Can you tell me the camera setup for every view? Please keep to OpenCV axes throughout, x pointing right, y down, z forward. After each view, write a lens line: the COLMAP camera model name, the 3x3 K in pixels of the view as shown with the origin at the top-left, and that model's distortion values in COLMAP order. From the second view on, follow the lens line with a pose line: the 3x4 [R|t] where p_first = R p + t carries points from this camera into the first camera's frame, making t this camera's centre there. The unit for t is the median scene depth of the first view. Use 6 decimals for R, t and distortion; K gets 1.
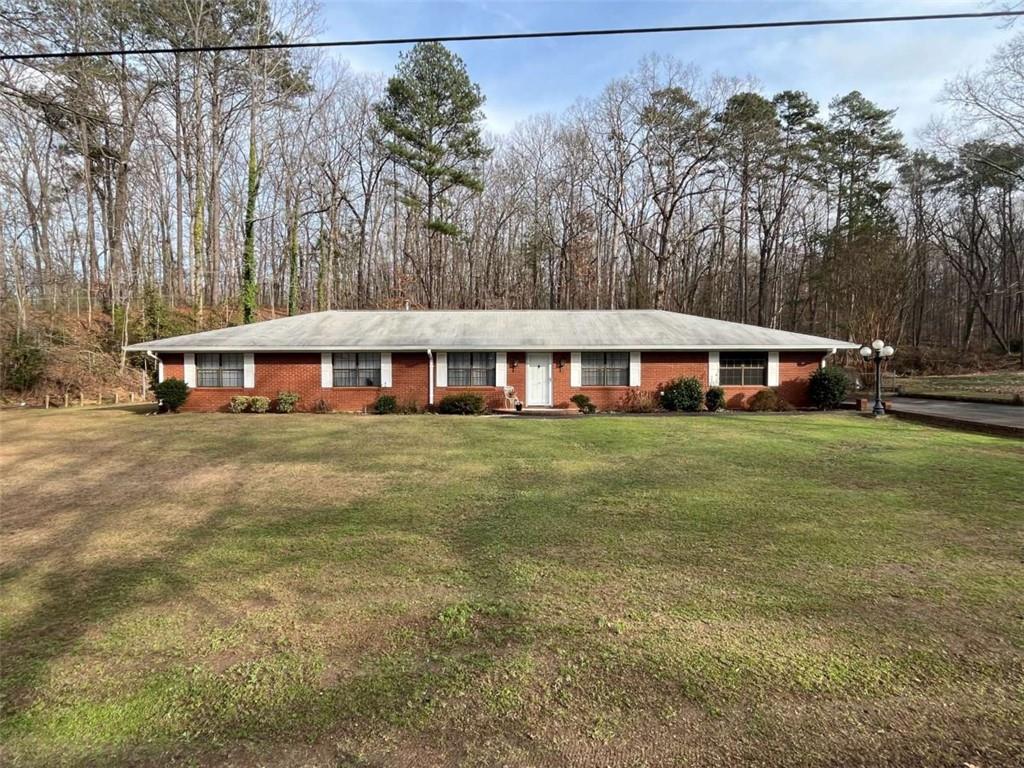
lens RADIAL K [[548.8, 0, 508.9], [0, 548.8, 381.6], [0, 0, 1]] dist [-0.000304, 0.000056]
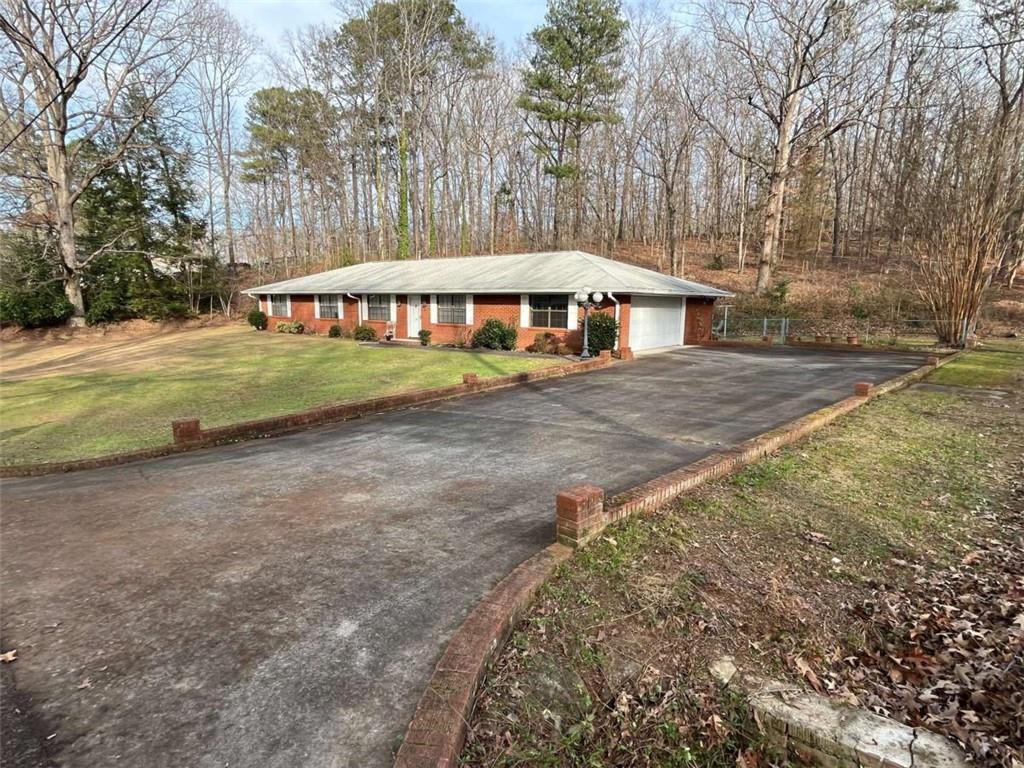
lens RADIAL K [[548.8, 0, 509.3], [0, 548.8, 383.5], [0, 0, 1]] dist [-0.000304, 0.000056]
pose [[0.782570, 0.101710, -0.614198, 1.010264], [-0.018108, 0.989866, 0.140848, -0.033112], [0.622299, -0.099102, 0.776481, 0.149811]]
